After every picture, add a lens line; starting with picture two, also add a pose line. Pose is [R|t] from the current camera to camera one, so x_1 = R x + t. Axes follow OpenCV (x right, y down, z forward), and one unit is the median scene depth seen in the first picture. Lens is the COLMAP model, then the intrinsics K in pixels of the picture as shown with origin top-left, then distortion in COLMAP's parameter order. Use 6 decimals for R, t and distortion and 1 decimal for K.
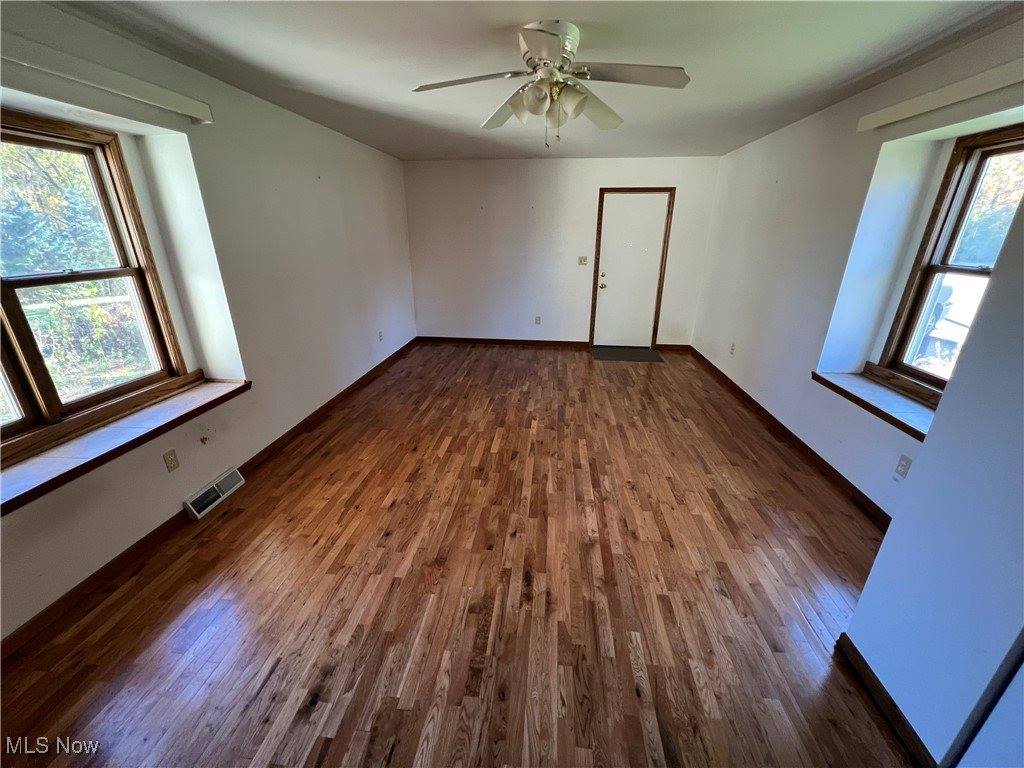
lens RADIAL K [[406.9, 0, 512.0], [0, 406.9, 384.0], [0, 0, 1]] dist [0.000229, 0.000013]
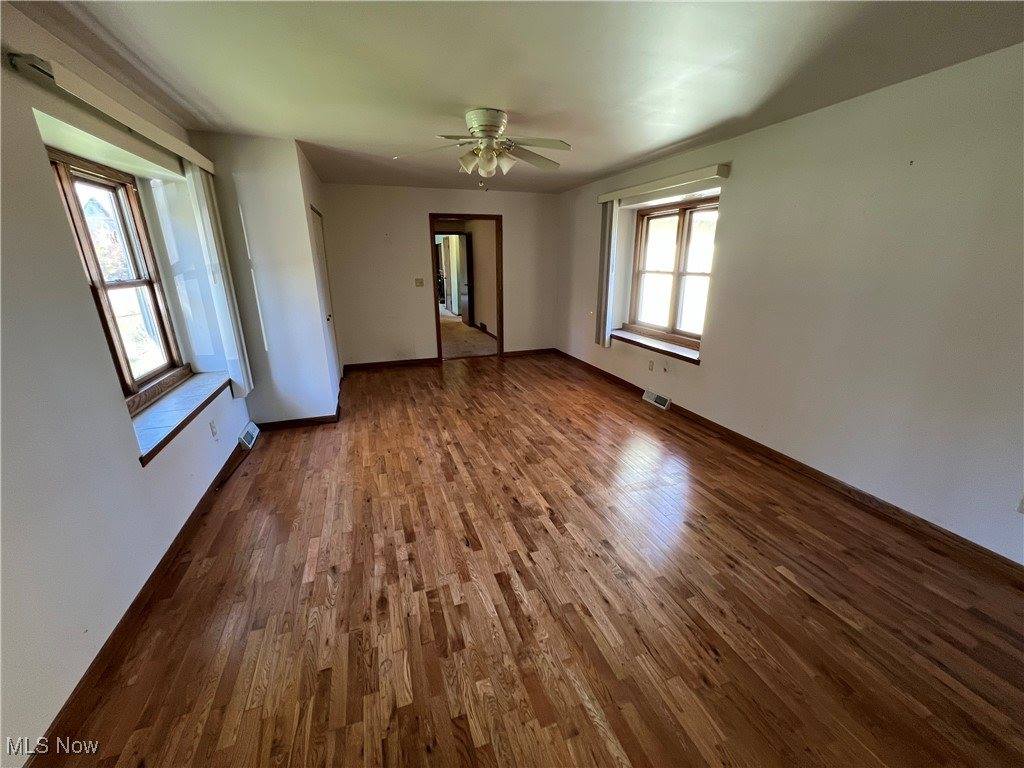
lens RADIAL K [[406.9, 0, 512.0], [0, 406.9, 384.0], [0, 0, 1]] dist [0.000229, 0.000013]
pose [[-0.902302, 0.127115, -0.411938, 0.503764], [-0.153045, 0.798850, 0.581735, -0.654835], [0.403024, 0.587946, -0.701350, 1.797624]]
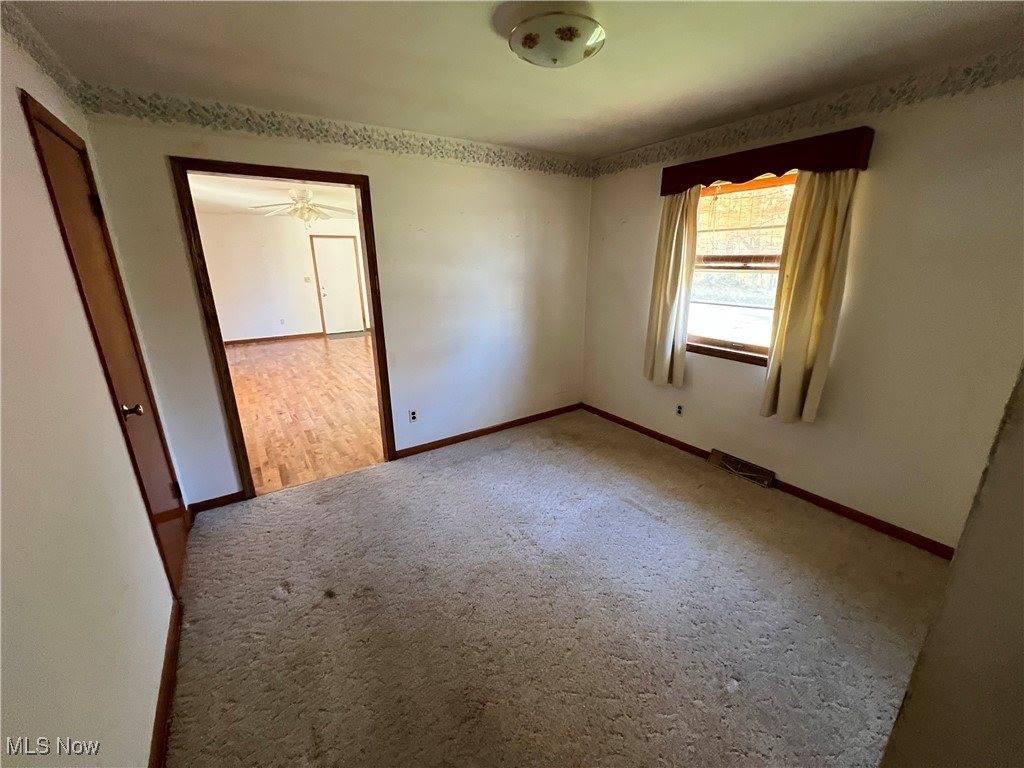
lens RADIAL K [[408.2, 0, 512.0], [0, 408.2, 384.0], [0, 0, 1]] dist [-0.001195, -0.000114]
pose [[0.766097, -0.195675, 0.612215, -0.531174], [0.235303, 0.971788, 0.016153, 0.496967], [-0.598104, 0.131681, 0.790526, -1.321129]]
